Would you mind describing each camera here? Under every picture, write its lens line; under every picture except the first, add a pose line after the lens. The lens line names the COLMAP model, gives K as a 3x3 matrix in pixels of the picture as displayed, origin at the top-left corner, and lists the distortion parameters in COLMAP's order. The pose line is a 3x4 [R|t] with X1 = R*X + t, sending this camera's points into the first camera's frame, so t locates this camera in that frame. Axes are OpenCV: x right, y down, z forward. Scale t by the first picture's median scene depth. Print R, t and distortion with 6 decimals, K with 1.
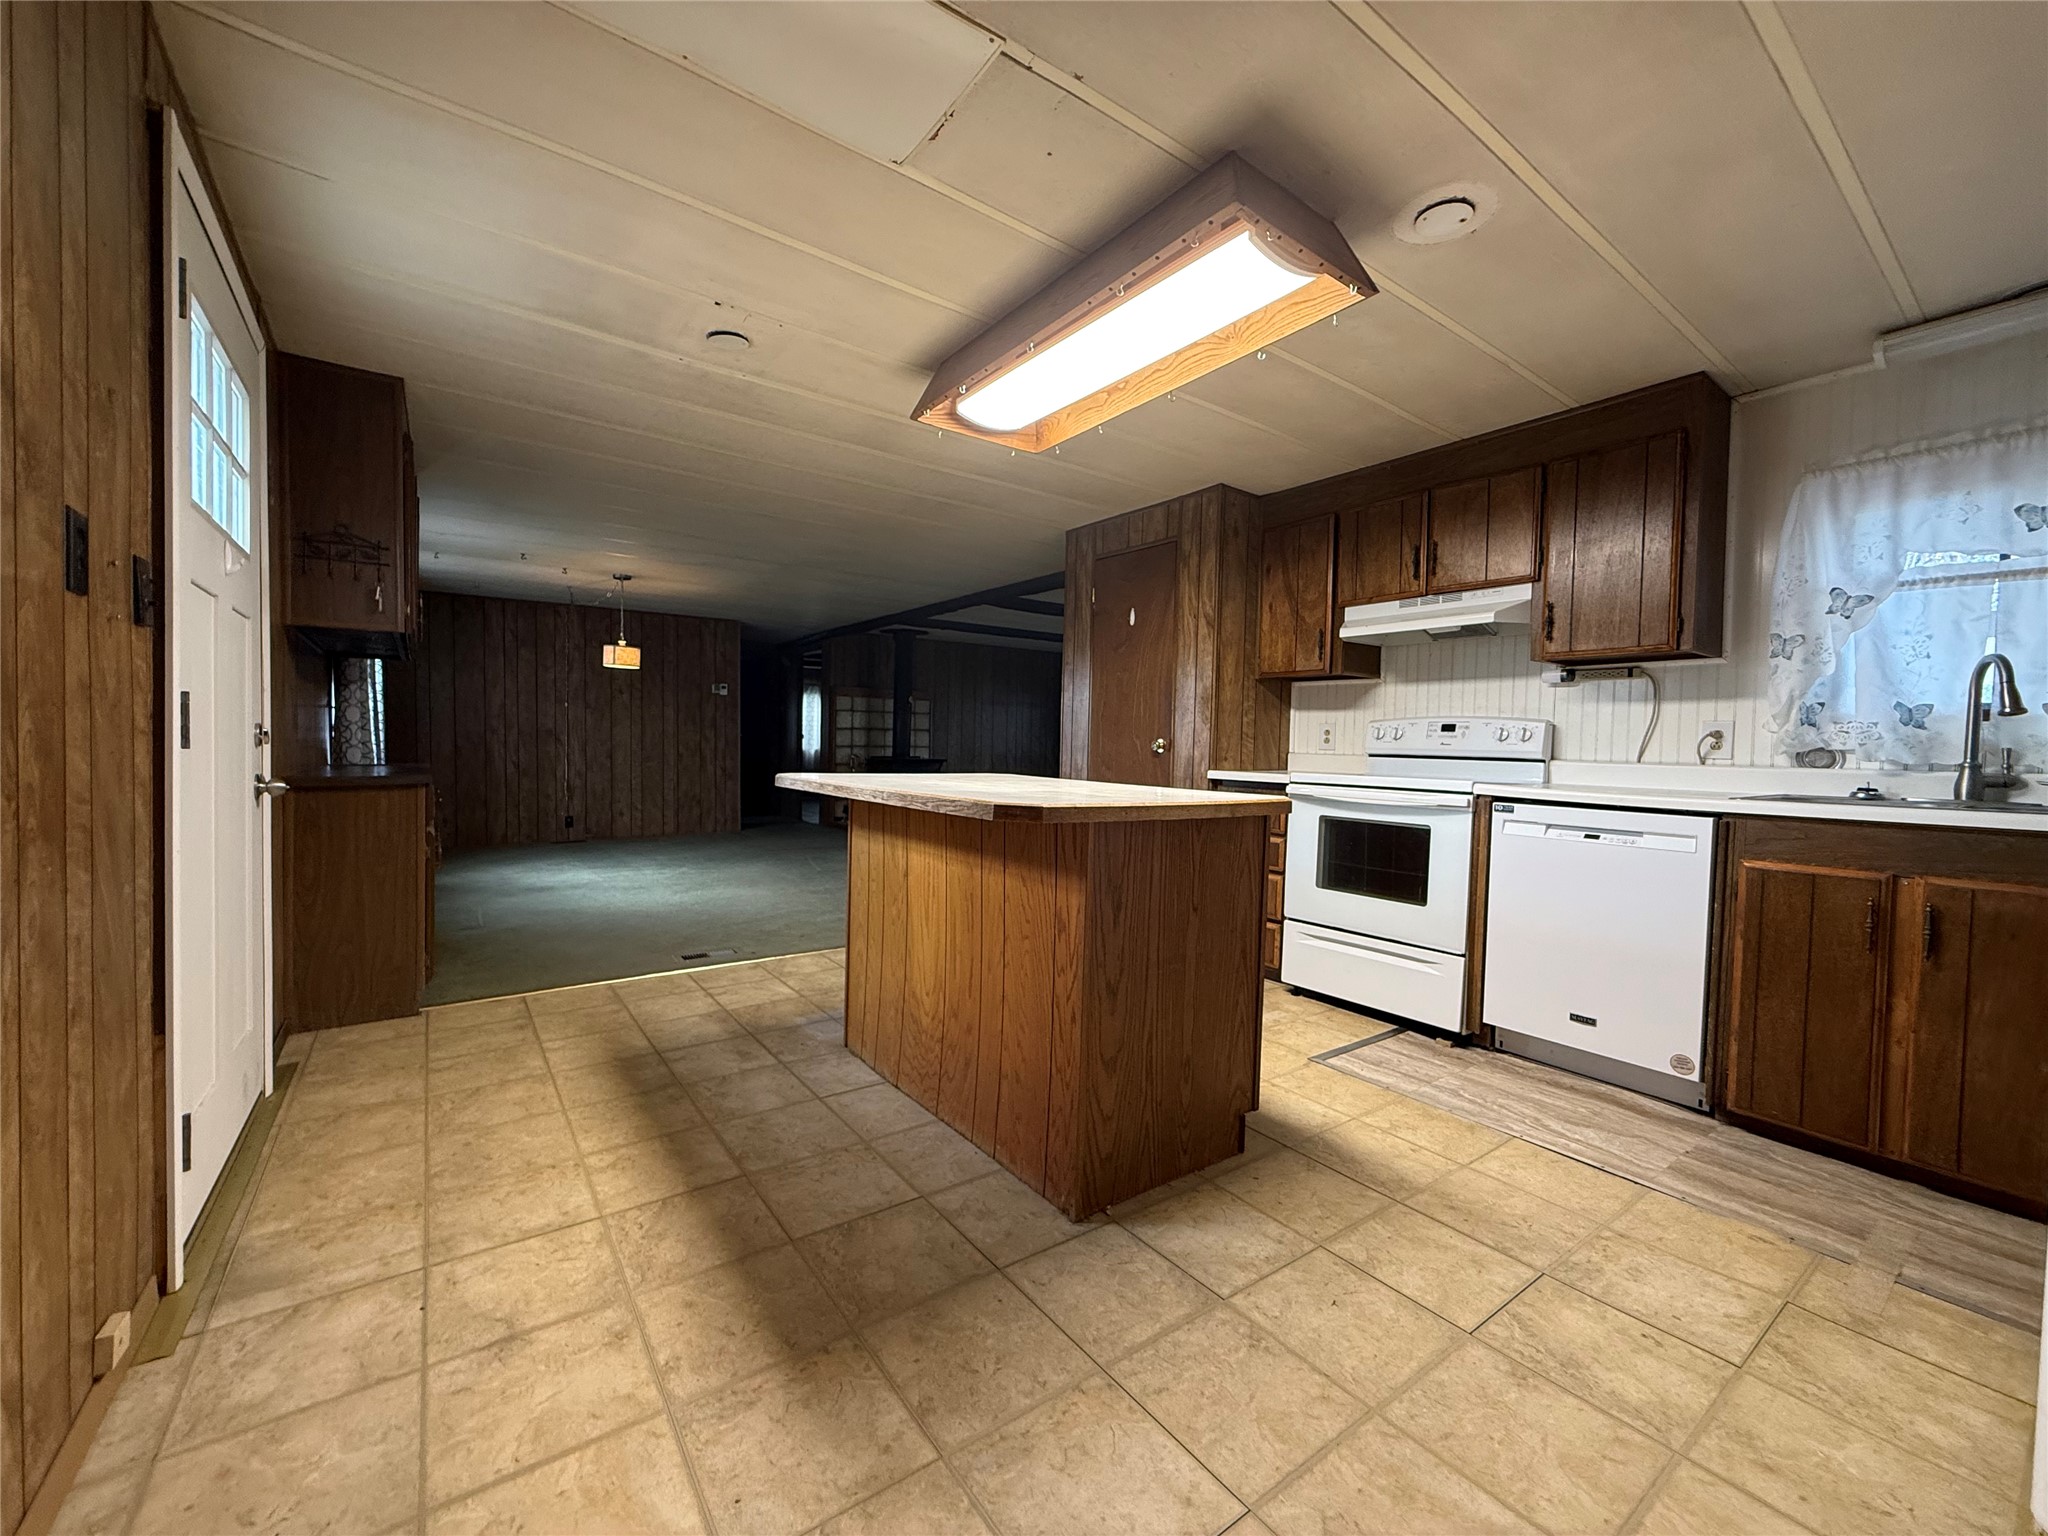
lens RADIAL K [[816.4, 0, 1025.4], [0, 816.4, 759.4], [0, 0, 1]] dist [0.000420, -0.000135]
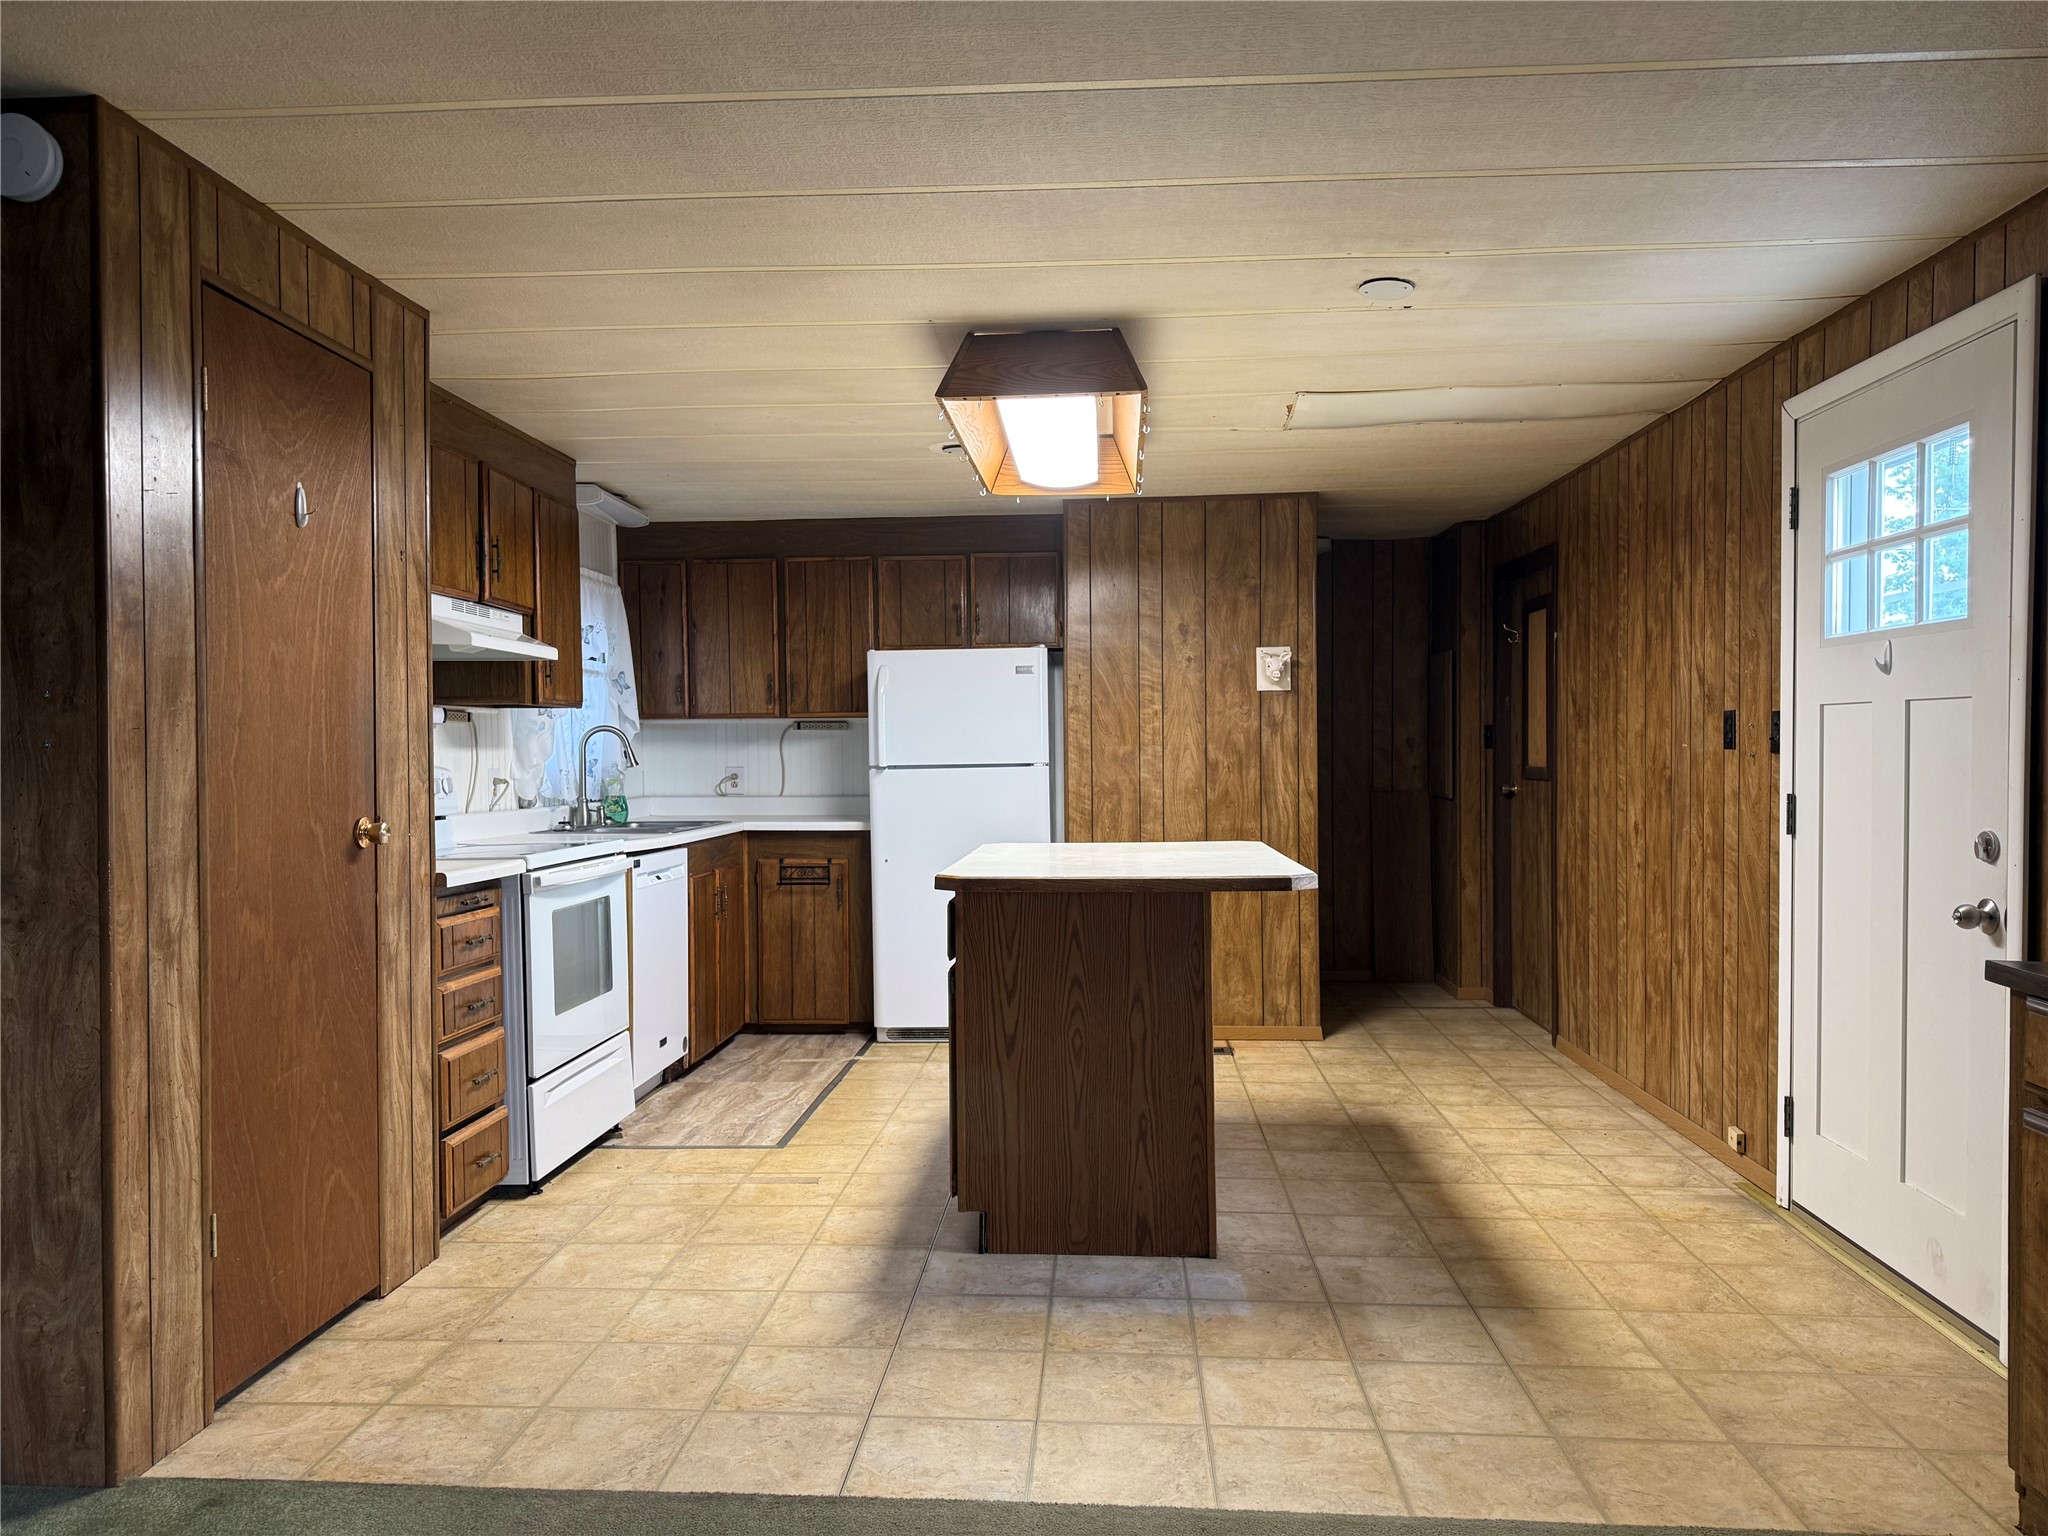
lens RADIAL K [[1445.2, 0, 1024.0], [0, 1445.2, 768.0], [0, 0, 1]] dist [0.108034, -0.161972]
pose [[-0.768365, -0.025119, 0.639519, -1.043971], [-0.001946, 0.999317, 0.036913, -0.139118], [-0.640009, 0.027119, -0.767889, 2.417583]]
